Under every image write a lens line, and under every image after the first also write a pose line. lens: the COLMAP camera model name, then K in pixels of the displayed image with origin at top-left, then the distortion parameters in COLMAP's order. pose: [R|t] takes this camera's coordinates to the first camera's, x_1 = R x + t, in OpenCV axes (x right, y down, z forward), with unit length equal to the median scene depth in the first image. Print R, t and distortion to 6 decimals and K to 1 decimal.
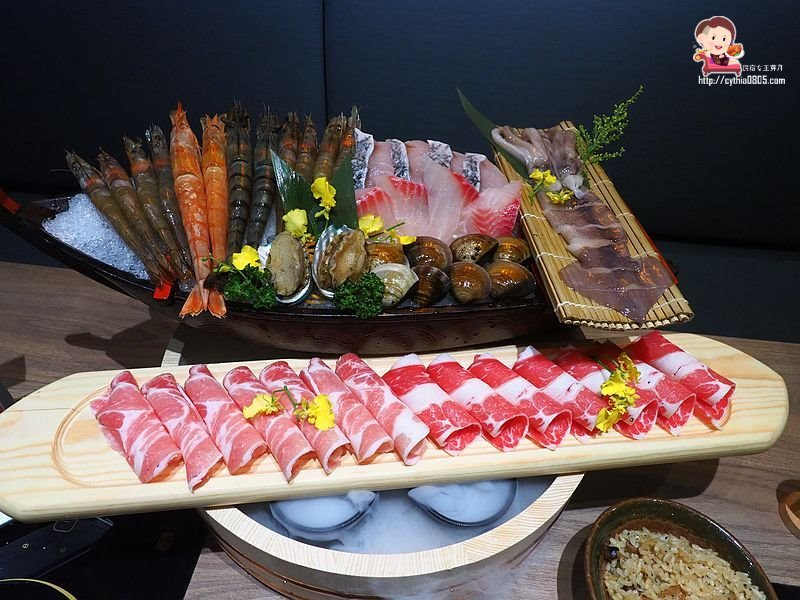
lens RADIAL K [[496.6, 0, 400.0], [0, 496.6, 300.0], [0, 0, 1]] dist [-0.001567, 0.000413]
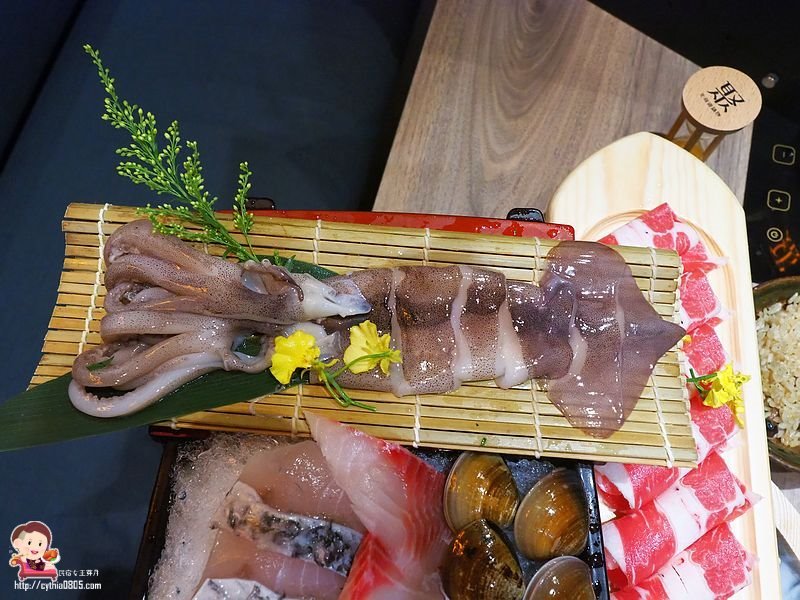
lens RADIAL K [[622.0, 0, 397.1], [0, 622.0, 315.0], [0, 0, 1]] dist [0.000014, -0.009783]
pose [[0.159980, -0.948498, 0.273421, 0.201134], [0.736584, 0.299104, 0.606614, -0.604458], [-0.657153, 0.104351, 0.746499, 0.550516]]
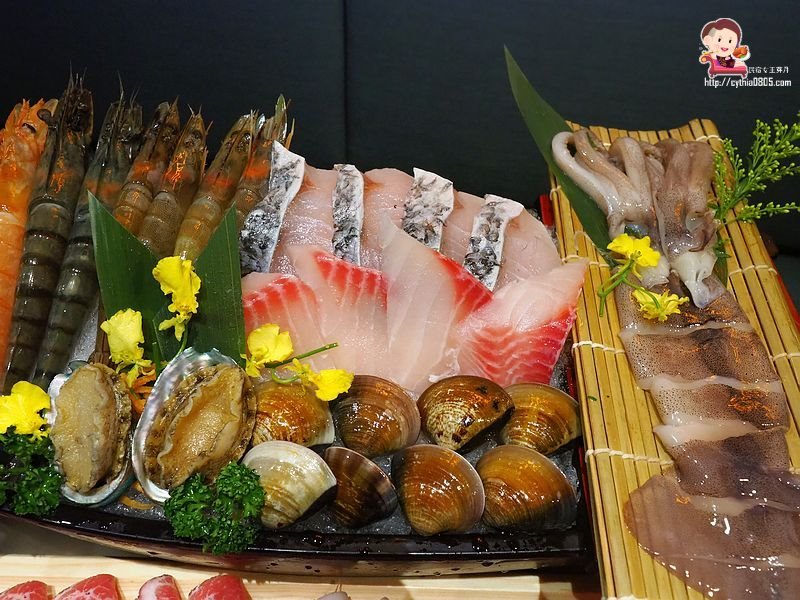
lens RADIAL K [[622.0, 0, 397.1], [0, 622.0, 315.0], [0, 0, 1]] dist [0.000014, -0.009783]
pose [[0.988365, 0.093267, -0.120147, 0.143366], [-0.082295, 0.992235, 0.093261, -0.247125], [0.127912, -0.082289, 0.988366, 0.361652]]
